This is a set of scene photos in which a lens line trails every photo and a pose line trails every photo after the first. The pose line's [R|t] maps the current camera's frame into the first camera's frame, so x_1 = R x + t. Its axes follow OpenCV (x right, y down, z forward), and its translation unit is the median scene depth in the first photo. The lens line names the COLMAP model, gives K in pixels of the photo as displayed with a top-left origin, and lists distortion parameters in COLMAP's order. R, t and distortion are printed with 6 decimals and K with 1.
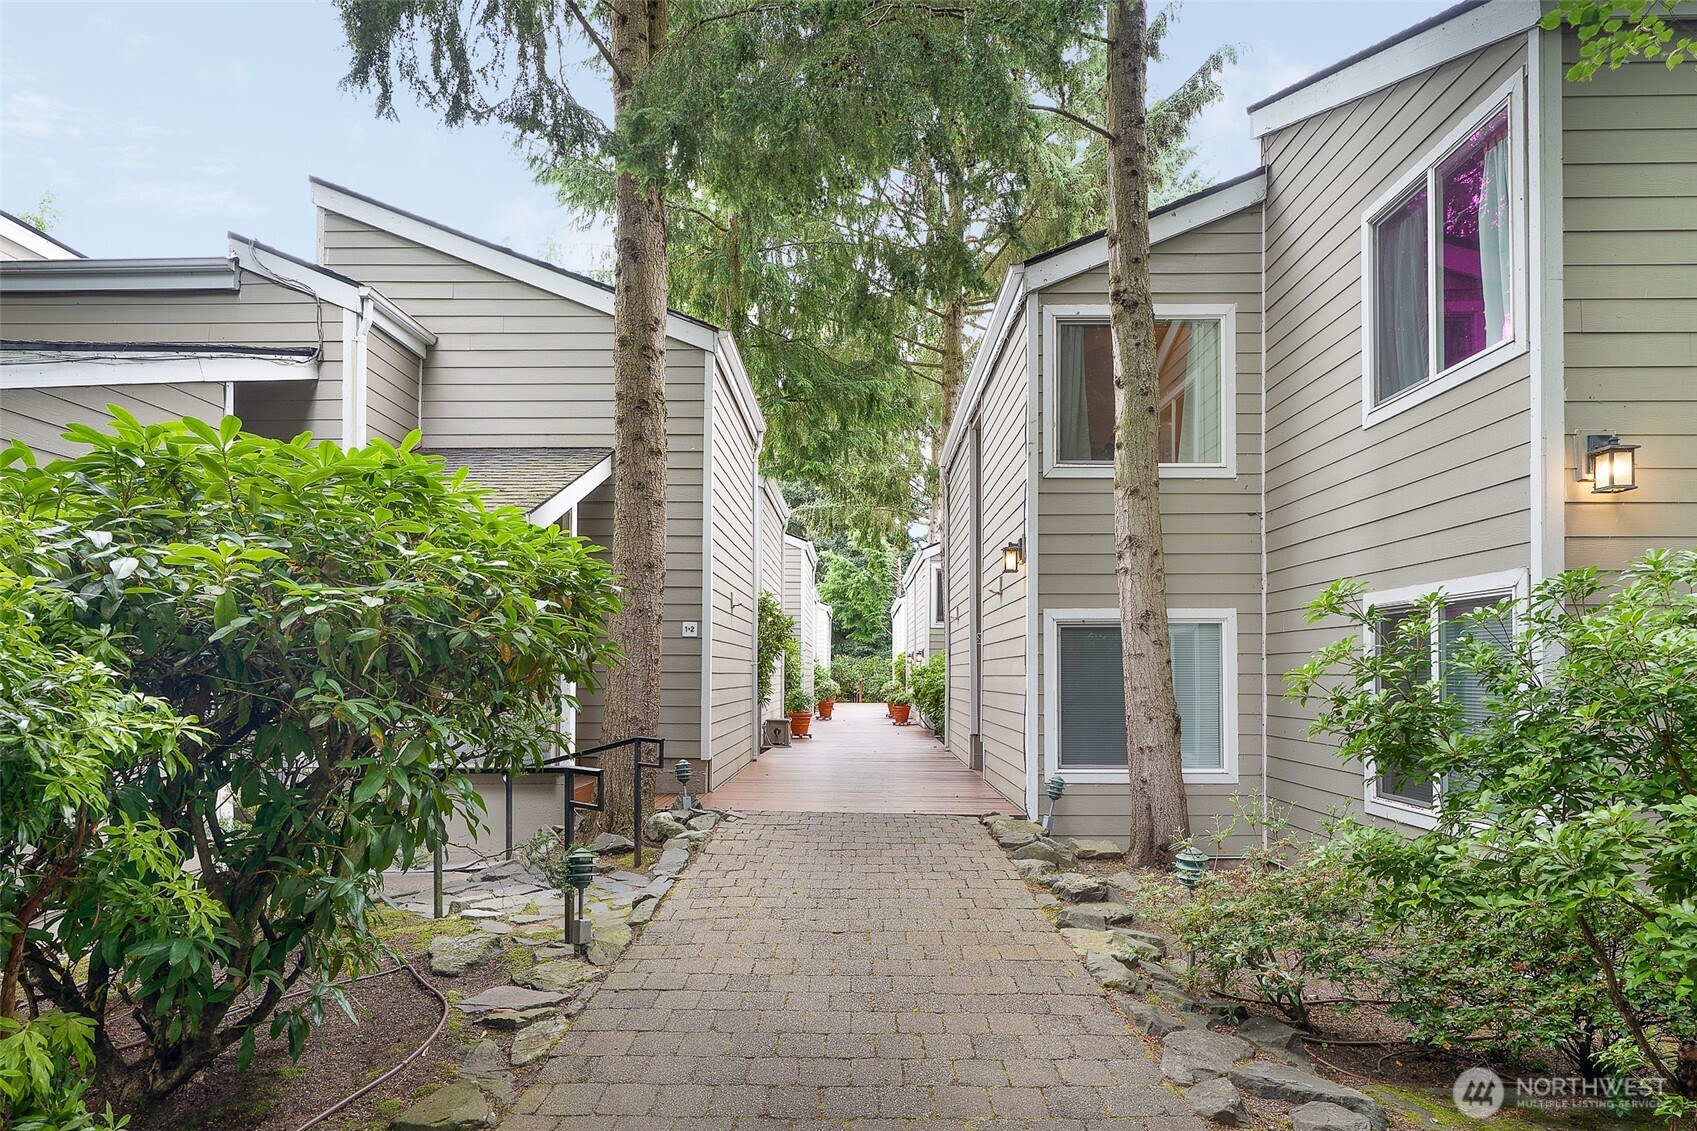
lens RADIAL K [[927.0, 0, 845.2], [0, 927.0, 667.0], [0, 0, 1]] dist [-0.000356, -0.000092]
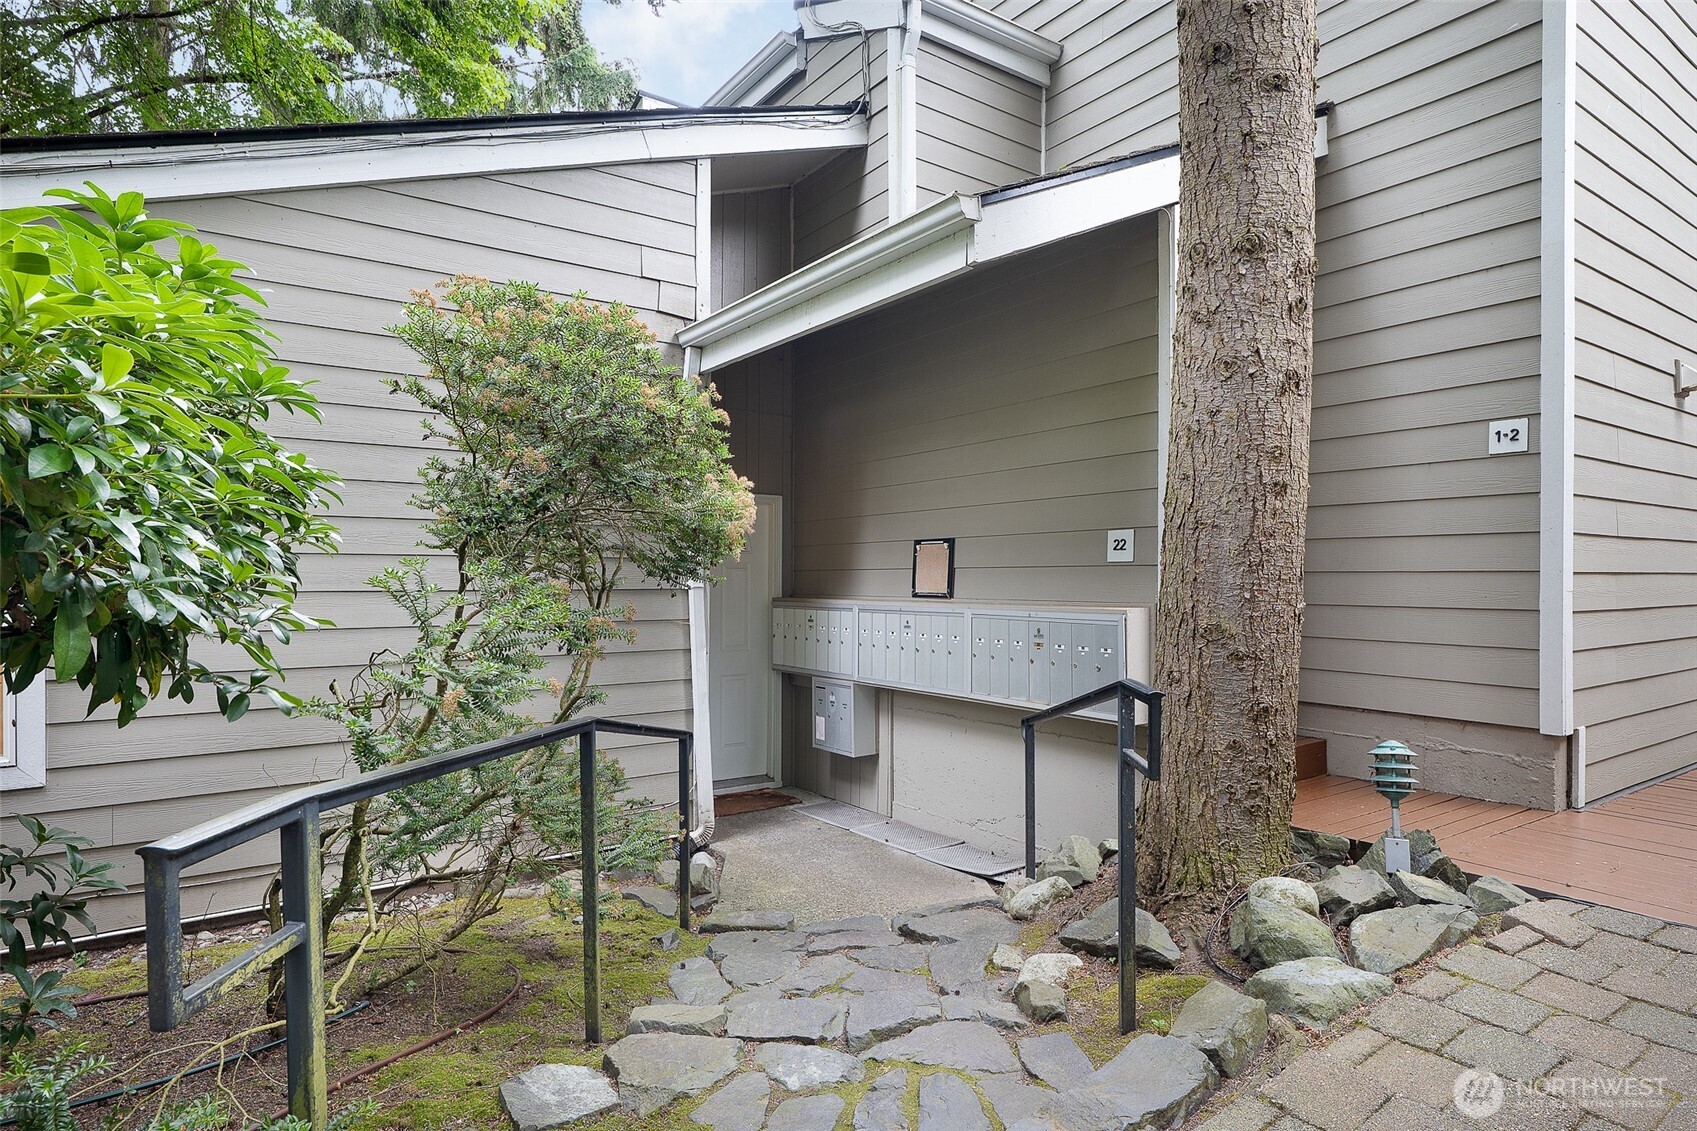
lens RADIAL K [[927.8, 0, 842.4], [0, 927.8, 578.5], [0, 0, 1]] dist [-0.010017, -0.000429]
pose [[0.575830, -0.002998, -0.817564, 0.010573], [0.007354, 0.999972, 0.001513, 0.027760], [0.817537, -0.006884, 0.575835, 0.564983]]
